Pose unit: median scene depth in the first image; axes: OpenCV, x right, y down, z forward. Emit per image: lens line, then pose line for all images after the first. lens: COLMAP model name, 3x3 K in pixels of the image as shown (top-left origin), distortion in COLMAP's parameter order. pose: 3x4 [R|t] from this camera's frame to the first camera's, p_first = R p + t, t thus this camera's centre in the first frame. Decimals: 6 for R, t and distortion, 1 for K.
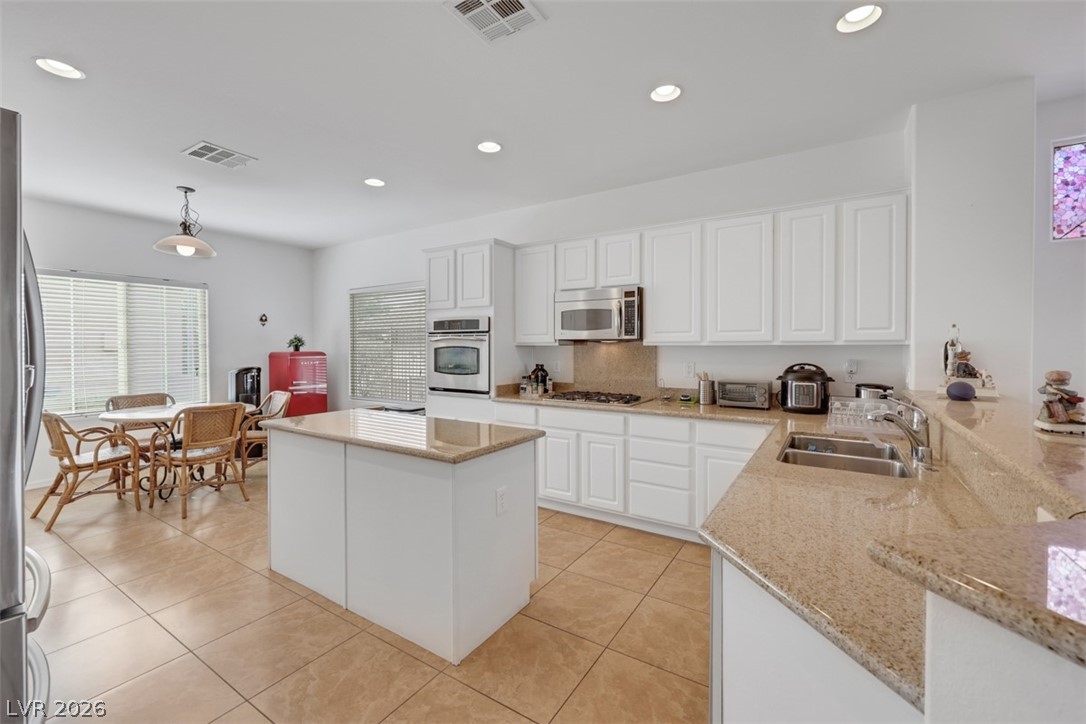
lens RADIAL K [[435.2, 0, 542.5], [0, 435.2, 357.8], [0, 0, 1]] dist [-0.010367, -0.001182]
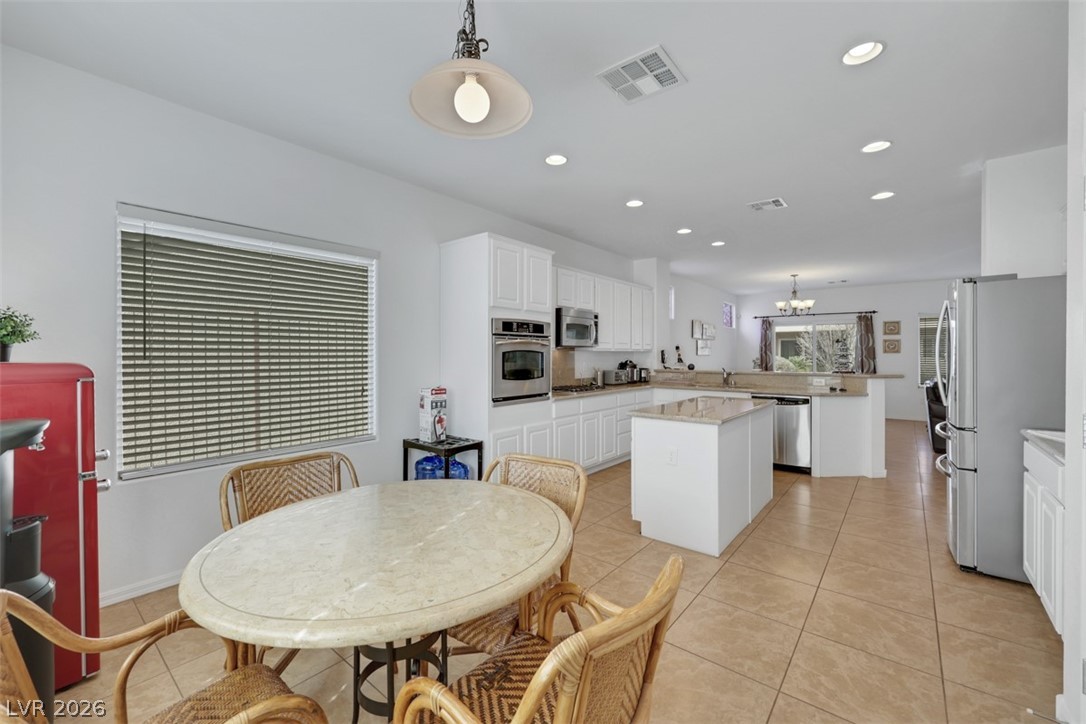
lens RADIAL K [[435.2, 0, 557.2], [0, 435.2, 356.4], [0, 0, 1]] dist [-0.010367, -0.001182]
pose [[0.114244, -0.003749, 0.993446, -1.162585], [0.026546, 0.999647, 0.000720, -0.012066], [-0.993098, 0.026290, 0.114303, 0.841527]]
